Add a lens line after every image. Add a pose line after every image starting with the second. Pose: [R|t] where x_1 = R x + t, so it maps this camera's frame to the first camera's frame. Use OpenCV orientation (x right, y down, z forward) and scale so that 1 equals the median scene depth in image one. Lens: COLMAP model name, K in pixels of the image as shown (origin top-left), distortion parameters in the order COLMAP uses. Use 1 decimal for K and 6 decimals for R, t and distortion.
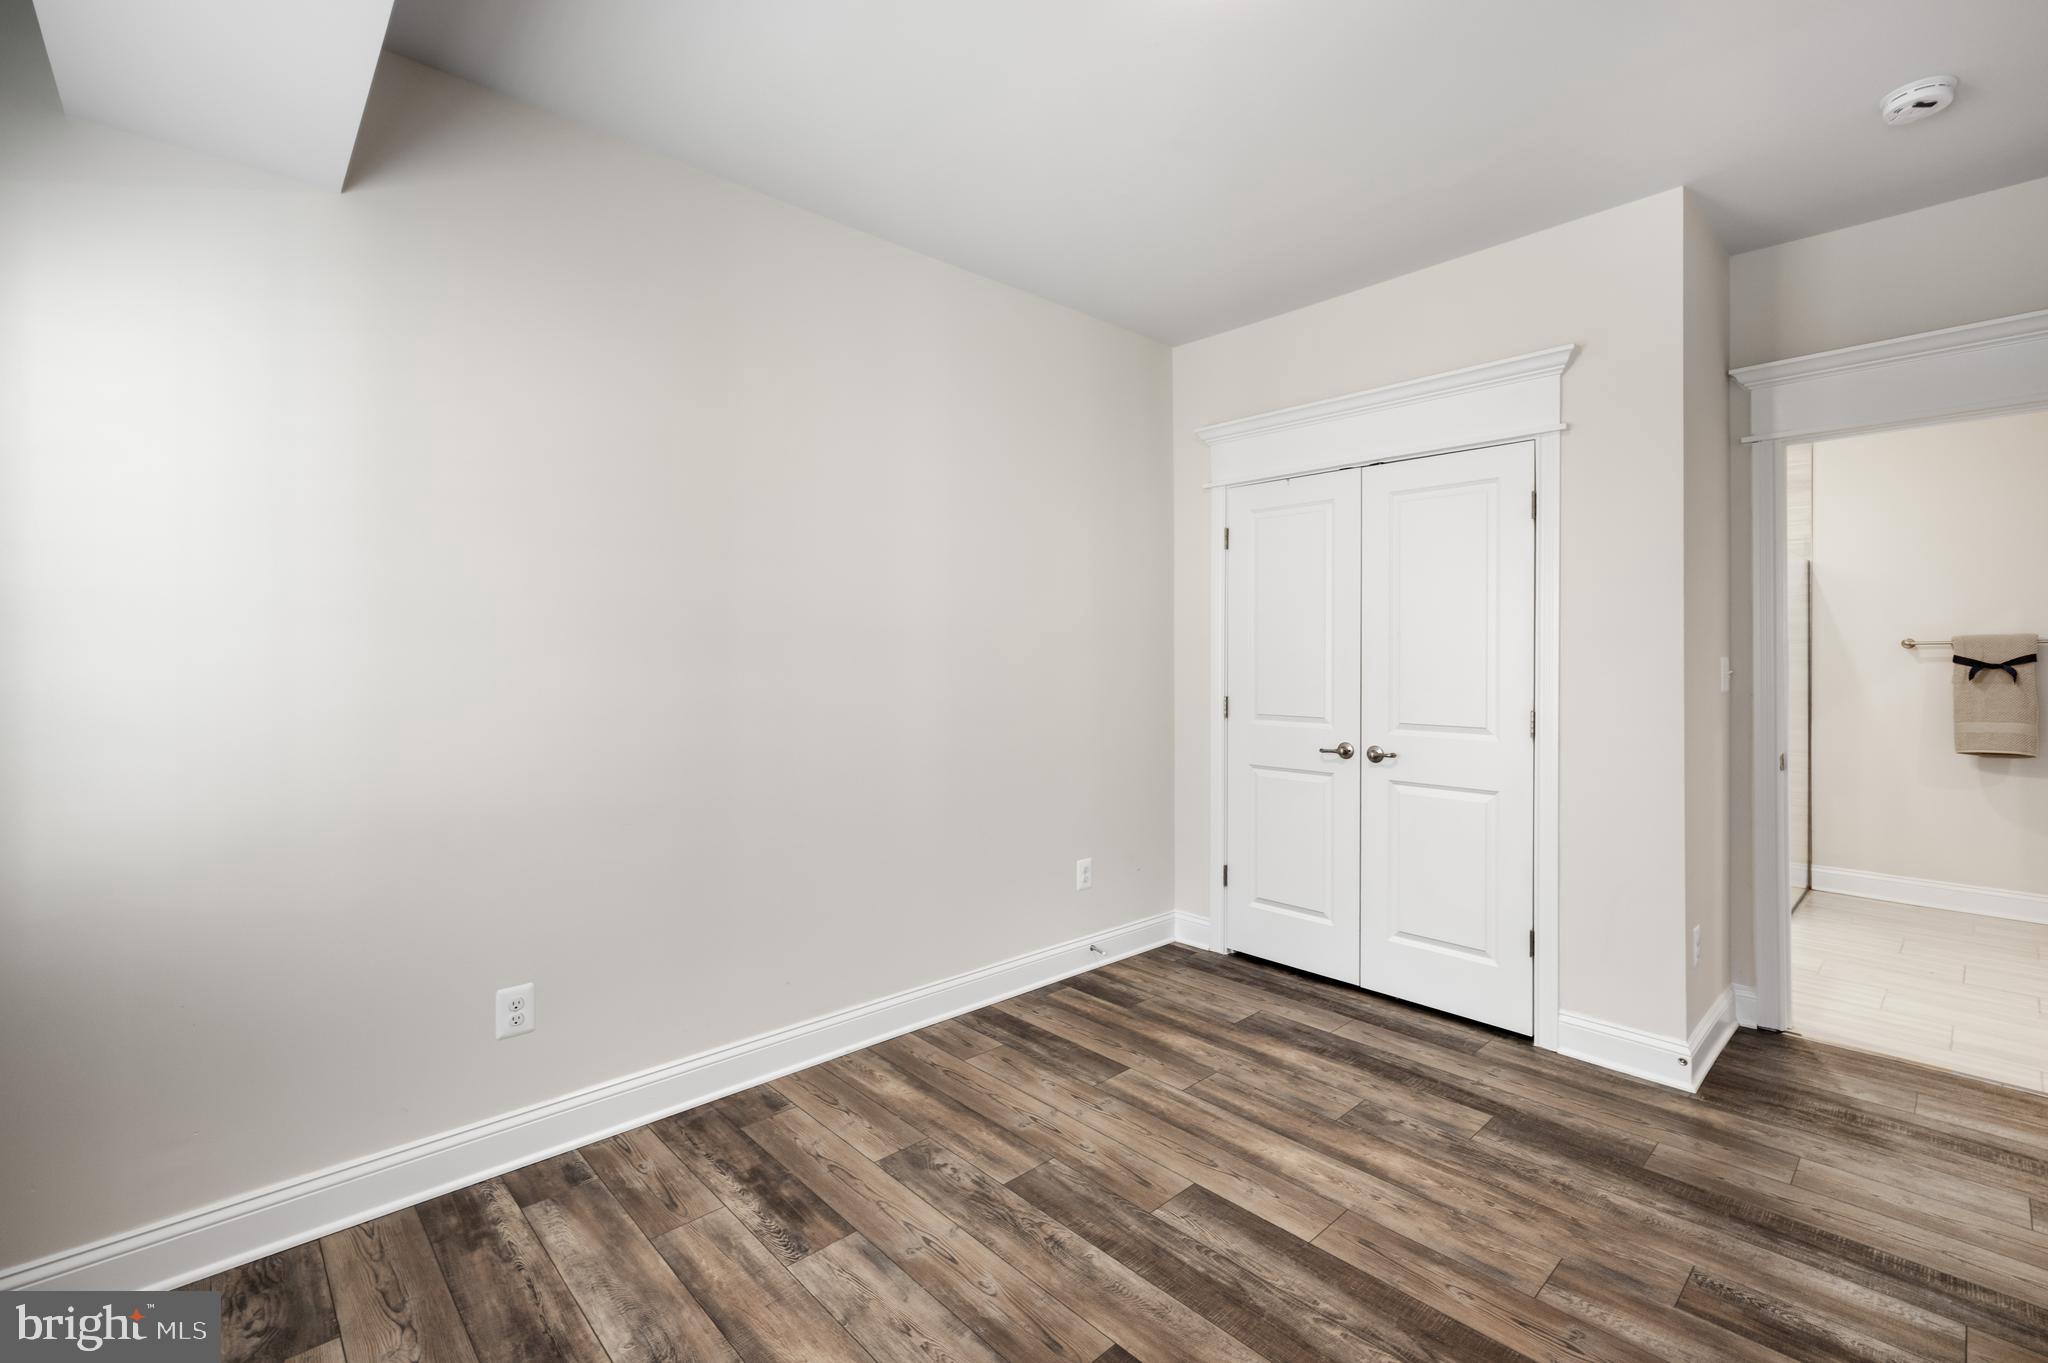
lens RADIAL K [[891.1, 0, 1020.3], [0, 891.1, 667.2], [0, 0, 1]] dist [0.007088, -0.001318]
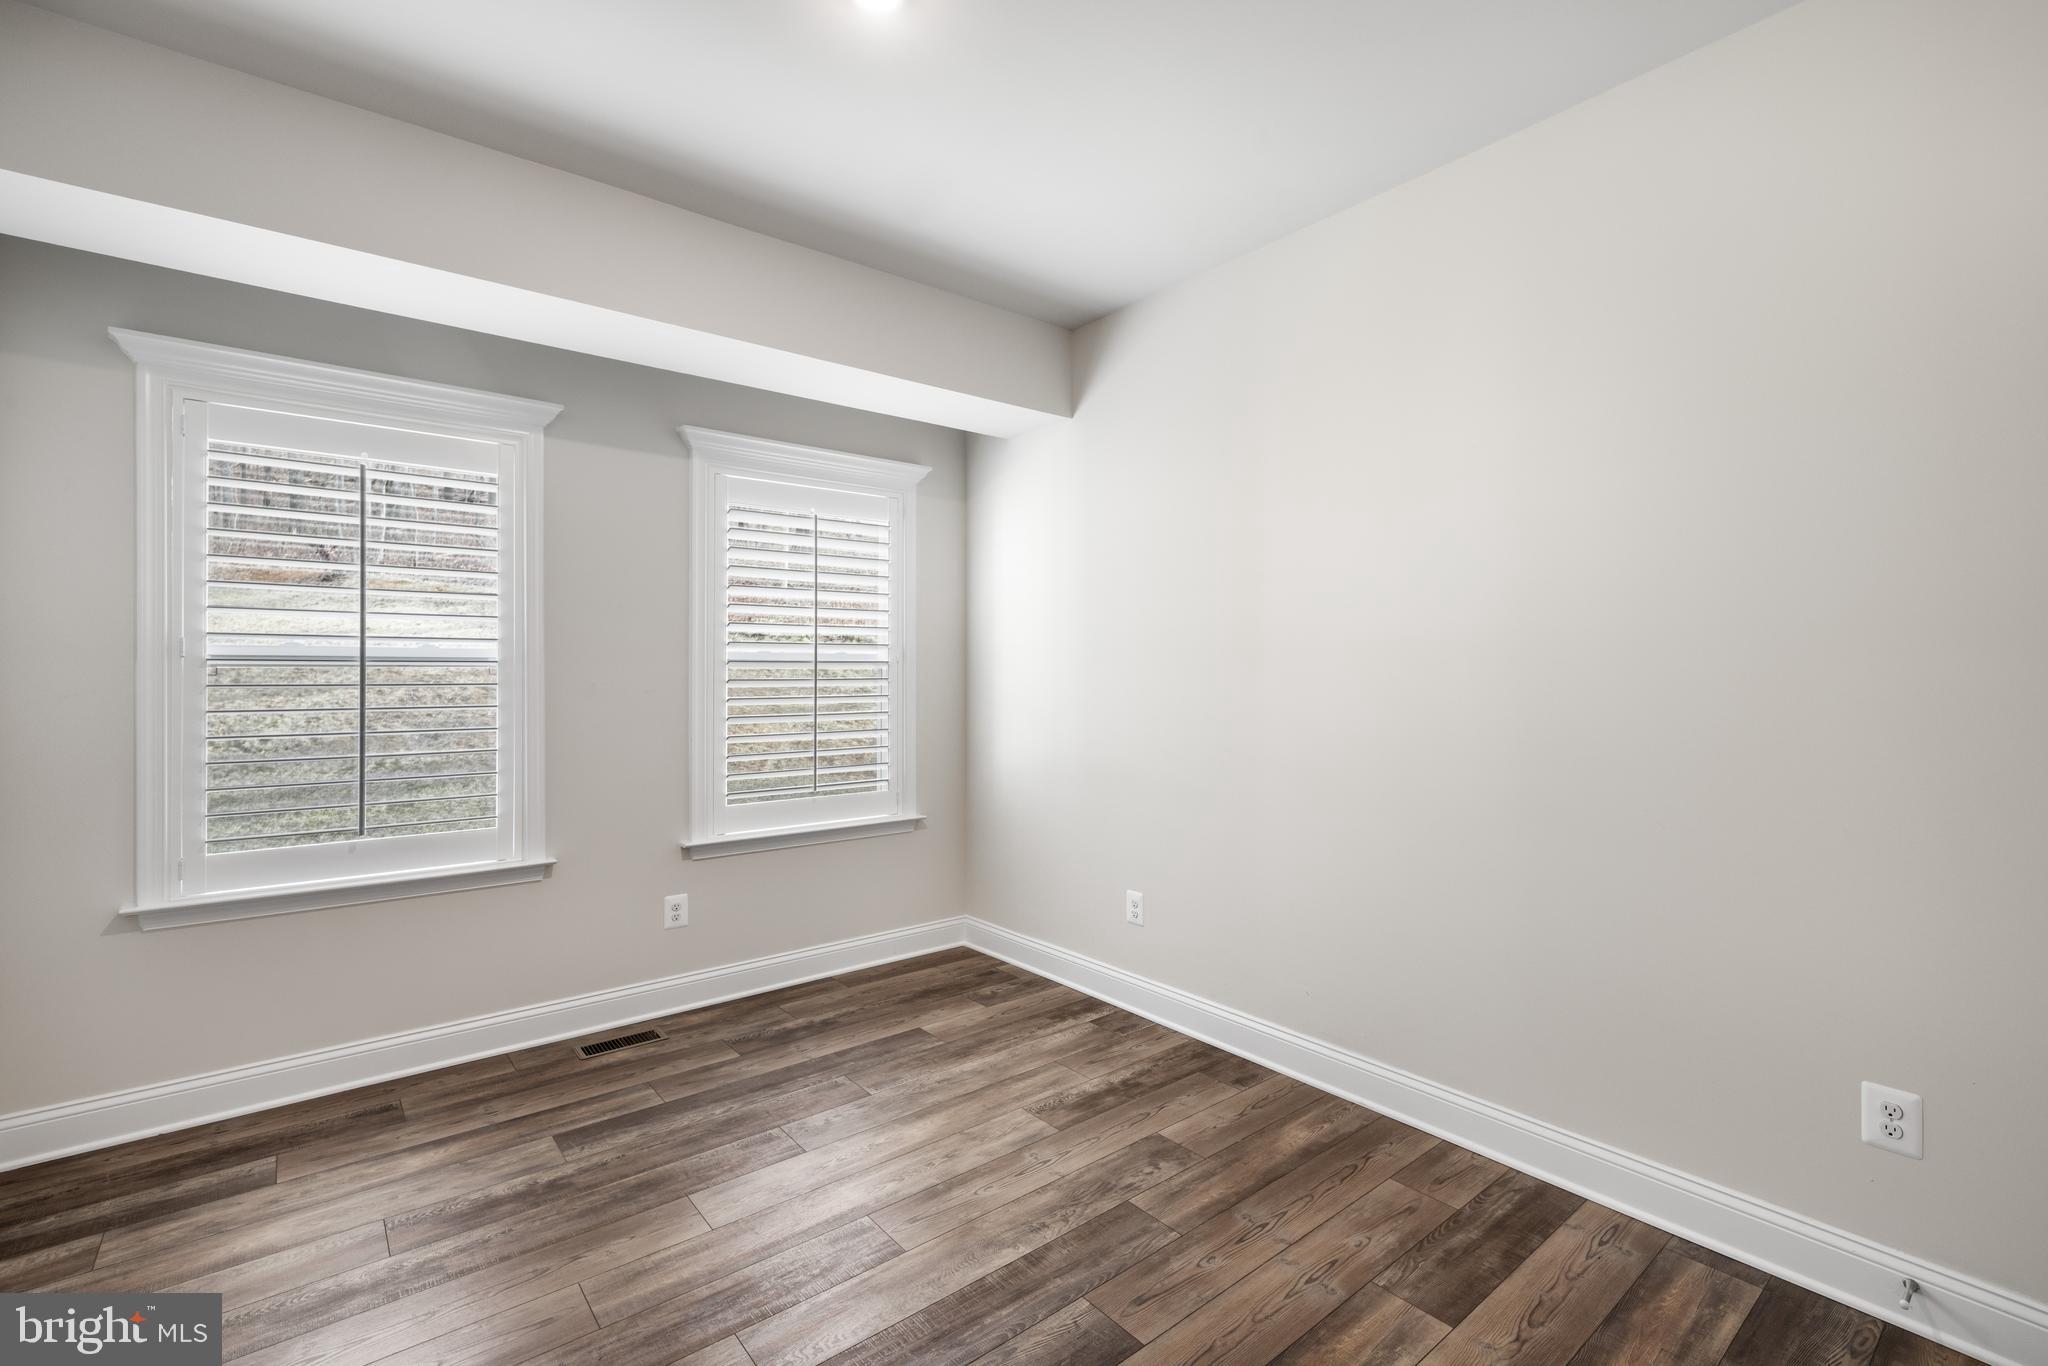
lens RADIAL K [[891.1, 0, 1025.5], [0, 891.1, 674.6], [0, 0, 1]] dist [0.007088, -0.001318]
pose [[-0.060345, -0.003957, -0.998170, 0.948441], [-0.013091, 0.999909, -0.003172, 0.000216], [0.998092, 0.012876, -0.060391, 0.908940]]
